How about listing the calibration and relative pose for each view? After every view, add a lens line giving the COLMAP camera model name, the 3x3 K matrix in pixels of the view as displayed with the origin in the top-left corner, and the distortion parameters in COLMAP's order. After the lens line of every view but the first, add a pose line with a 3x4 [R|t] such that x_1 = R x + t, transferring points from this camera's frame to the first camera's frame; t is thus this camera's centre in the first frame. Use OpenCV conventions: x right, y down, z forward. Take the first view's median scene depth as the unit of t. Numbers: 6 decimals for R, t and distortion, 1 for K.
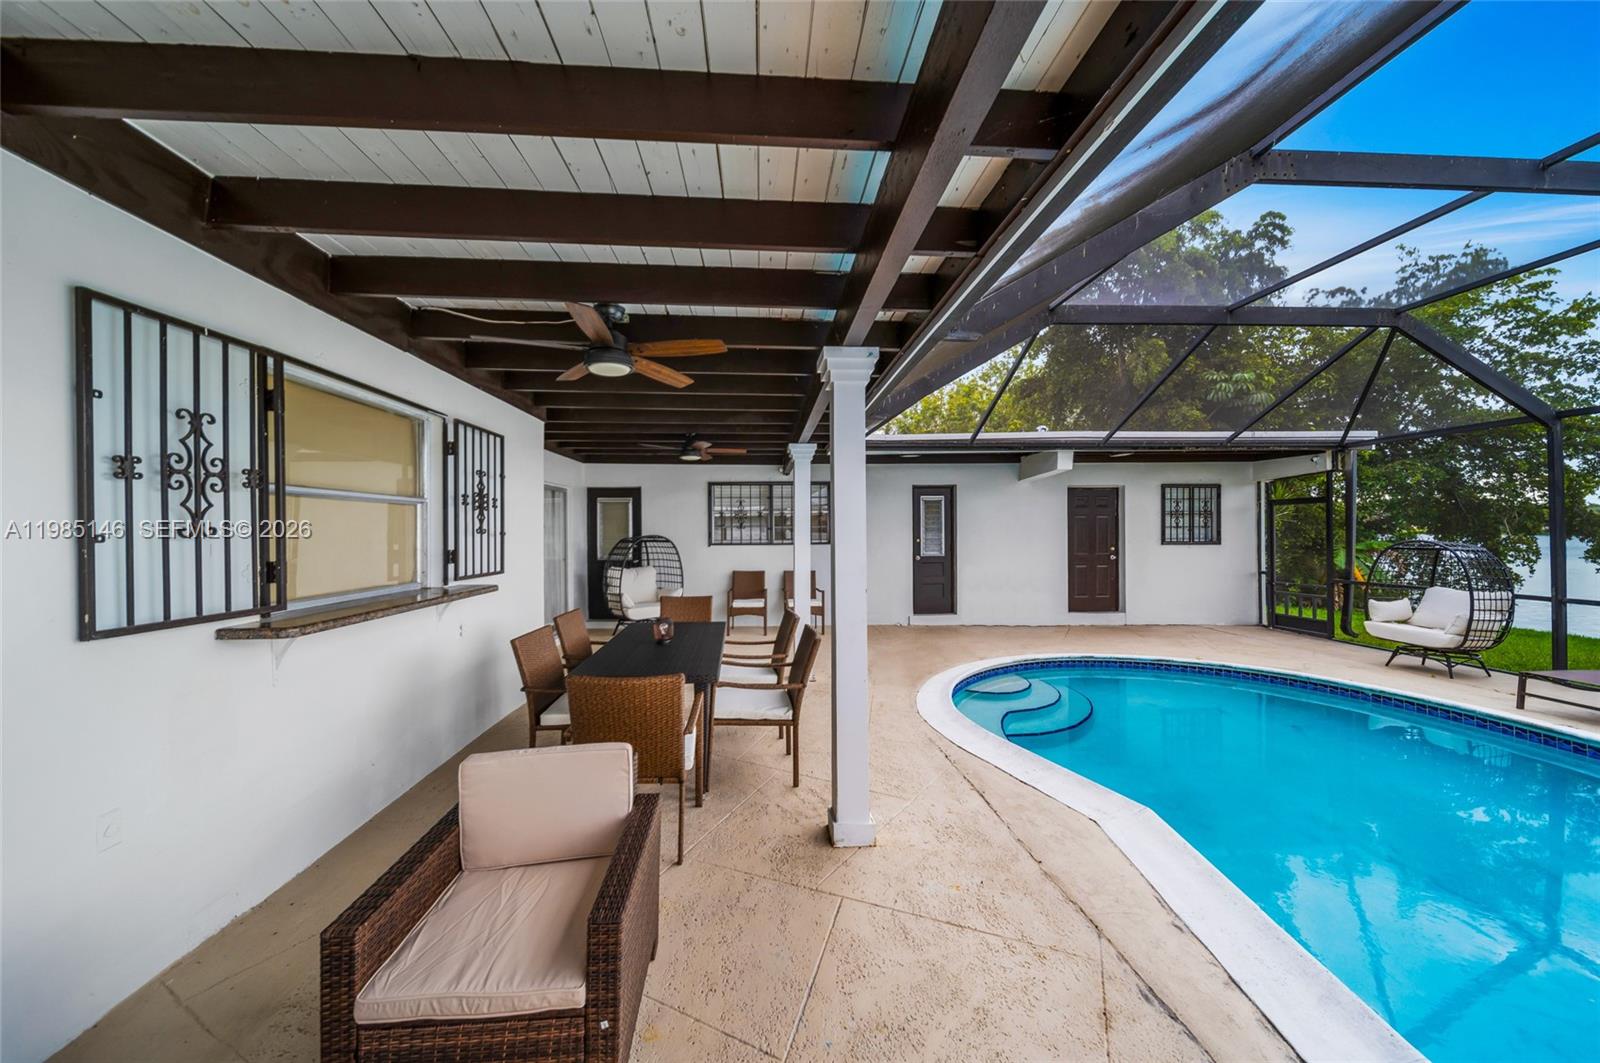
lens RADIAL K [[583.8, 0, 798.2], [0, 583.8, 535.3], [0, 0, 1]] dist [0.014469, 0.000019]
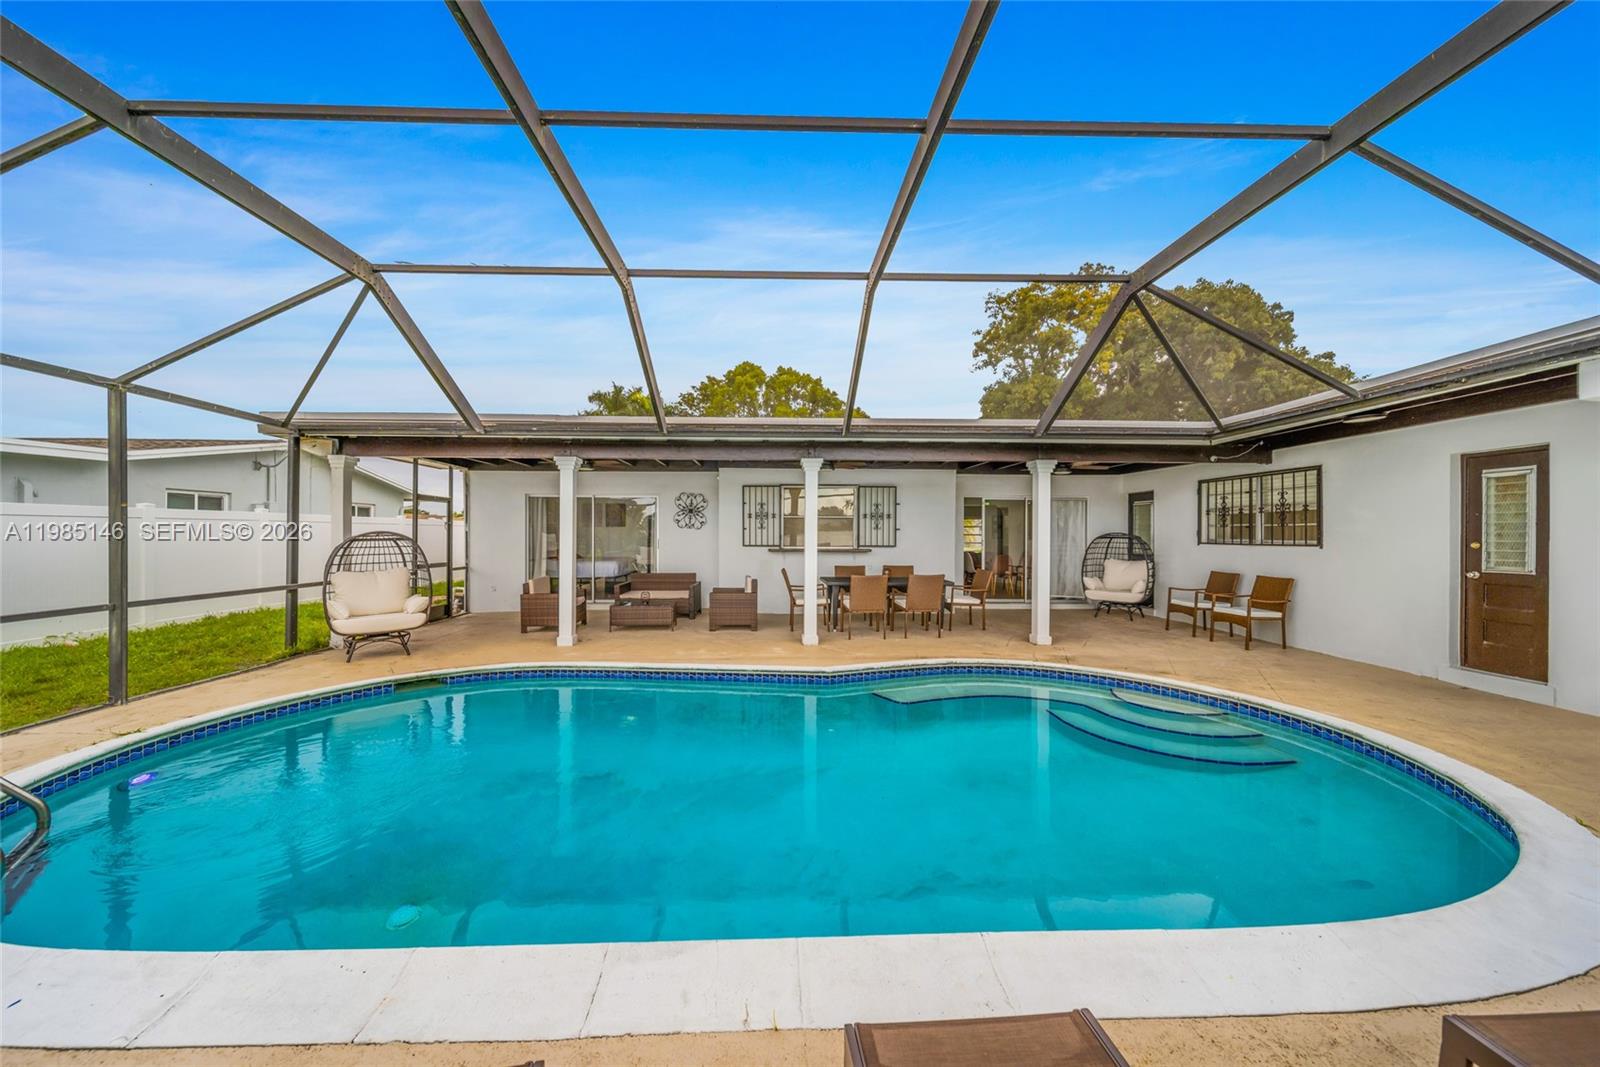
lens RADIAL K [[554.2, 0, 771.4], [0, 554.2, 529.6], [0, 0, 1]] dist [0.000501, -0.000014]
pose [[-0.058871, 0.001411, -0.998265, 0.836102], [-0.011740, 0.999929, 0.002106, 0.000077], [0.998197, 0.011843, -0.058850, 0.319205]]
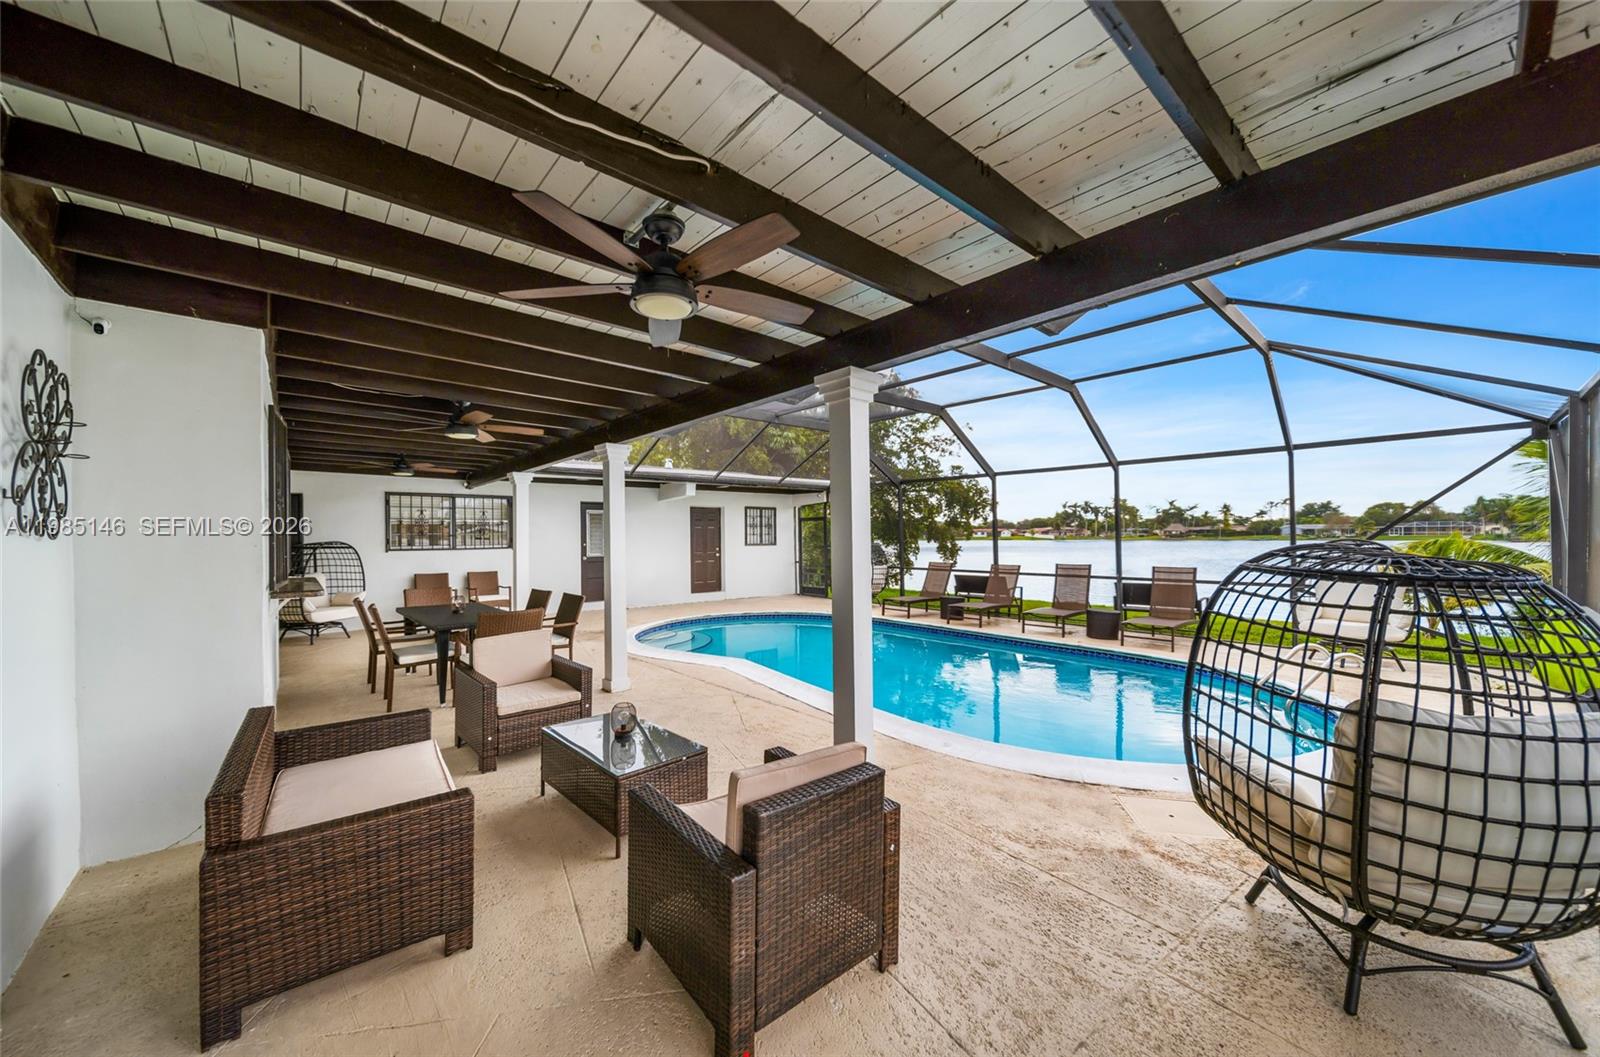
lens RADIAL K [[588.6, 0, 800.0], [0, 588.6, 528.5], [0, 0, 1]] dist [0.033250, -0.008131]
pose [[0.794195, 0.006542, 0.607628, -0.213038], [0.009473, 0.999687, -0.023146, 0.008177], [-0.607589, 0.024139, 0.793885, -0.325167]]
